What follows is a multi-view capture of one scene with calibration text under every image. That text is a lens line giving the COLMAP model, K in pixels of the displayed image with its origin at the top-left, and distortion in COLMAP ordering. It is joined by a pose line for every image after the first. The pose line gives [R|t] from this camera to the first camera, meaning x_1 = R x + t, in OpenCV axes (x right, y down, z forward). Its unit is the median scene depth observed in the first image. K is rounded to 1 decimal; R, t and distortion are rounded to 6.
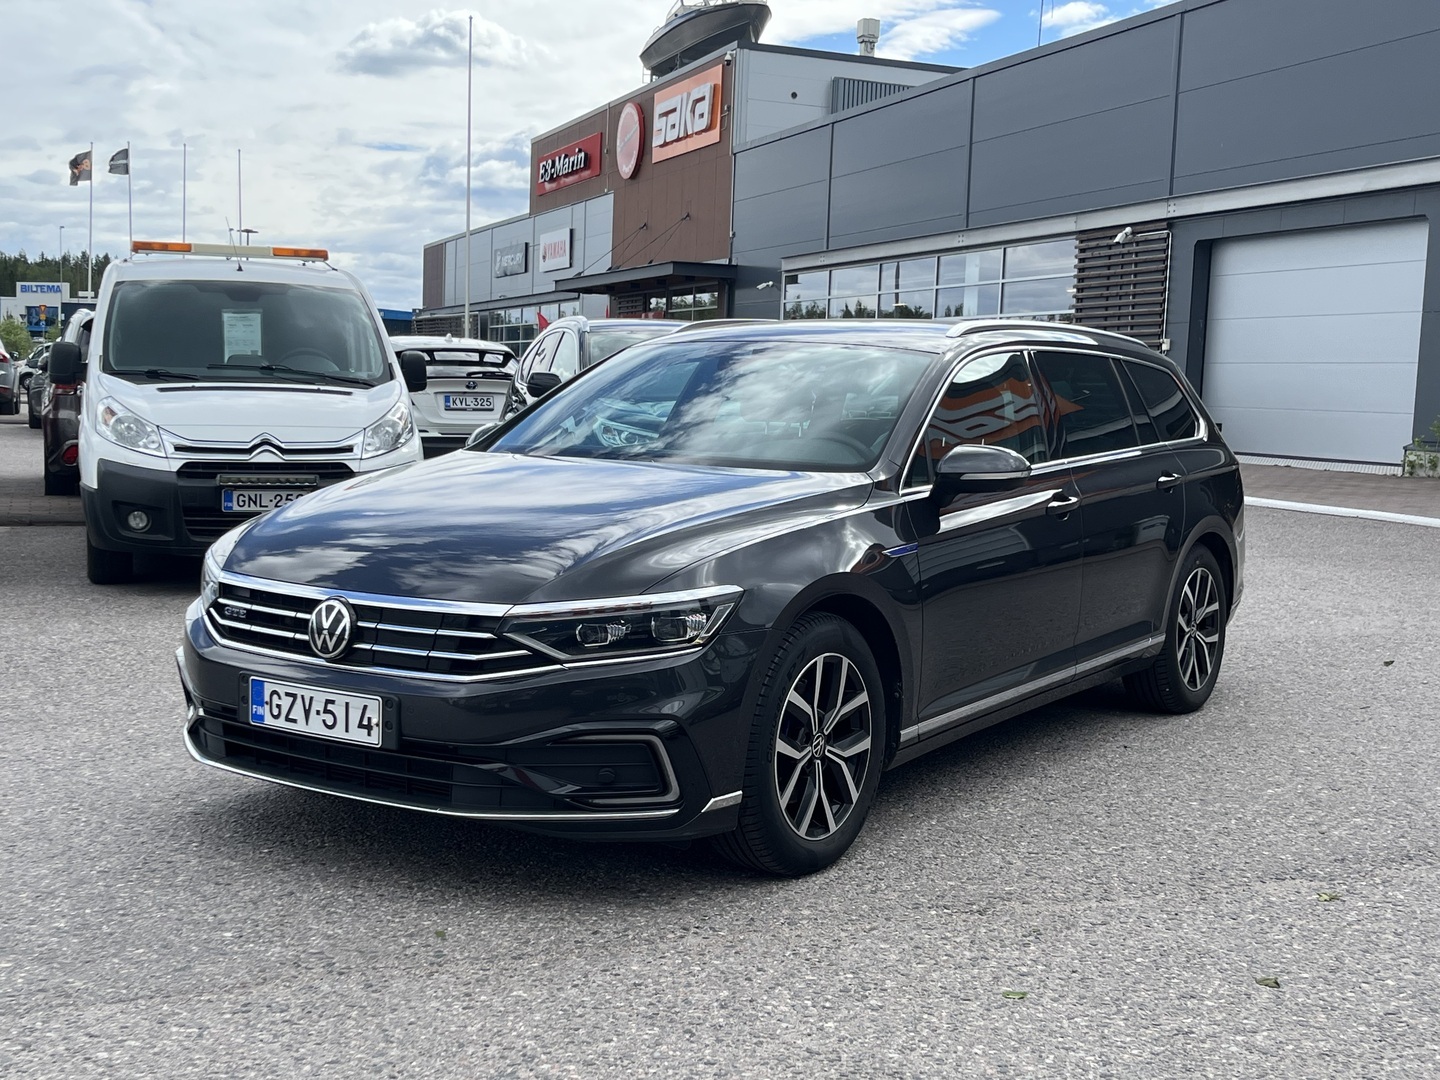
lens RADIAL K [[1705.0, 0, 758.4], [0, 1705.0, 565.6], [0, 0, 1]] dist [0.028648, 0.000000]
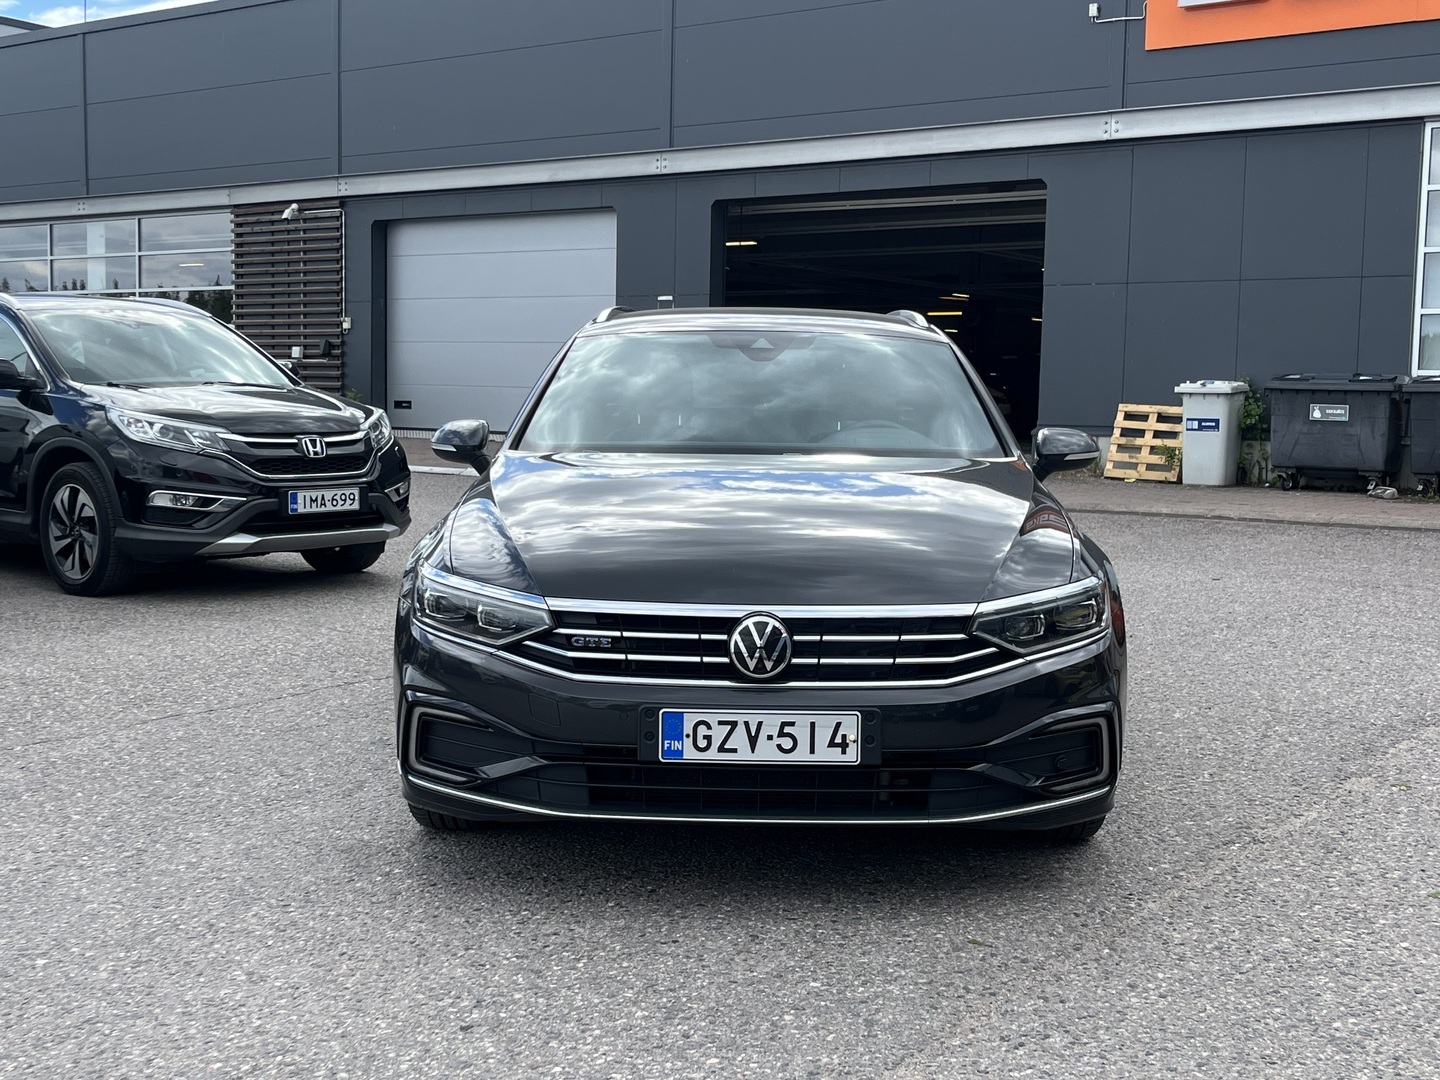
lens RADIAL K [[1705.0, 0, 729.6], [0, 1705.0, 547.4], [0, 0, 1]] dist [0.028648, 0.000000]
pose [[0.846719, -0.066595, 0.527856, -0.746064], [0.064713, 0.997660, 0.022062, -0.038234], [-0.528090, 0.015479, 0.849047, 0.220885]]
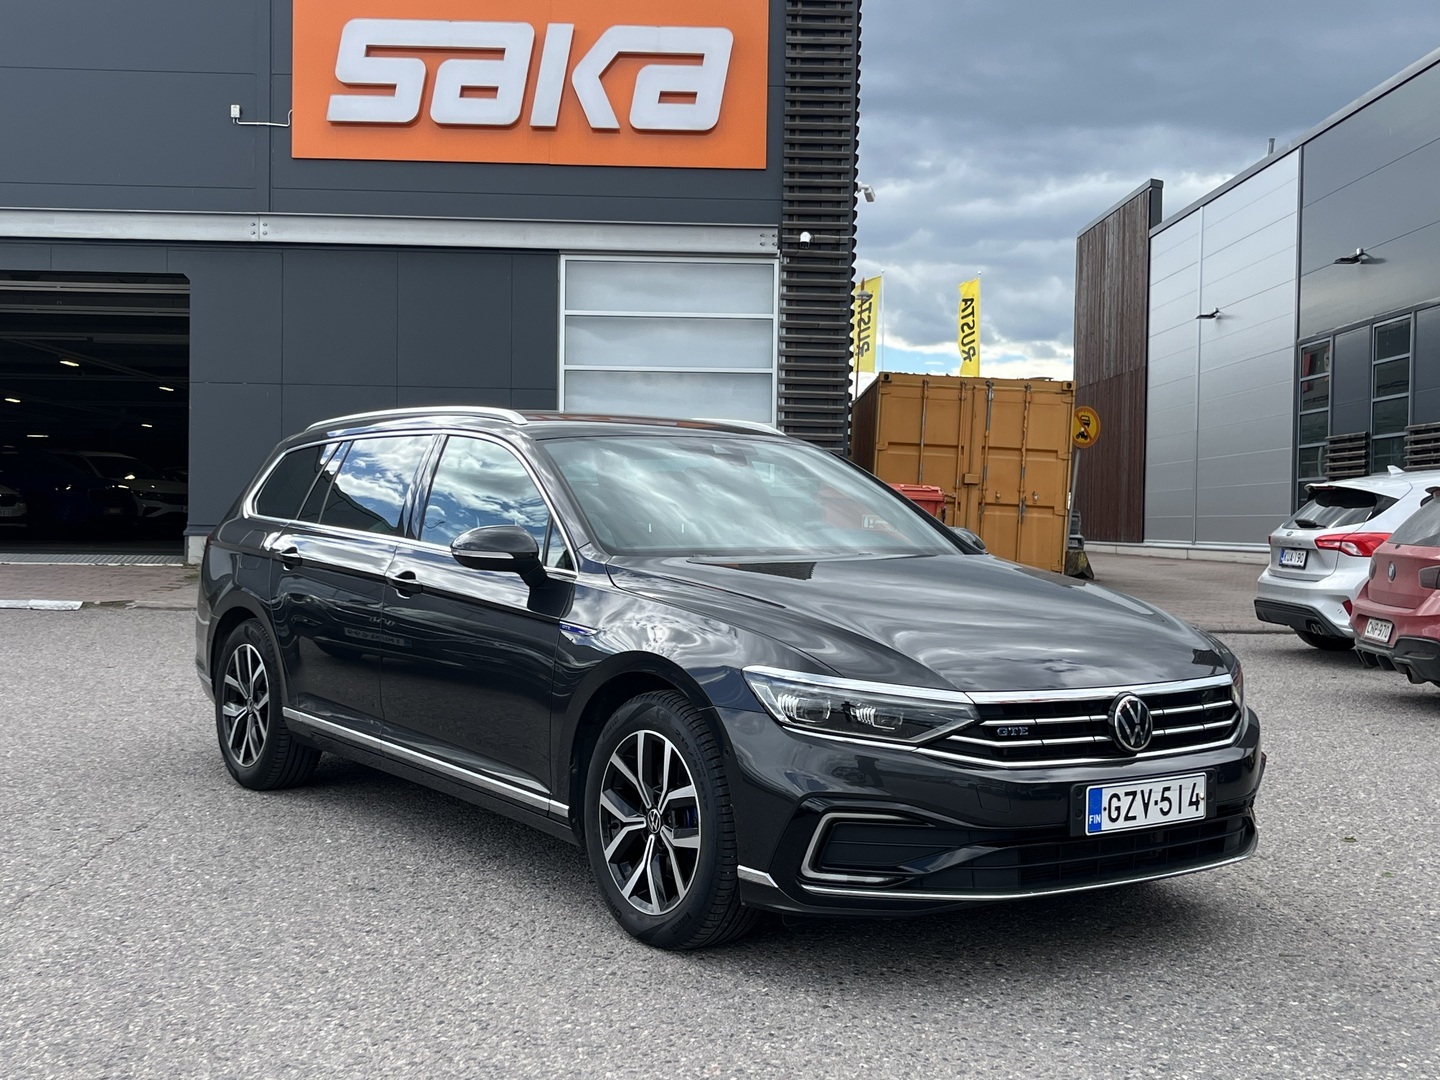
lens RADIAL K [[1705.0, 0, 719.1], [0, 1705.0, 536.4], [0, 0, 1]] dist [0.028648, 0.000000]
pose [[0.371443, -0.040253, 0.927583, -1.301839], [0.087312, 0.996147, 0.008264, -0.107028], [-0.924341, 0.077919, 0.373527, 0.830496]]
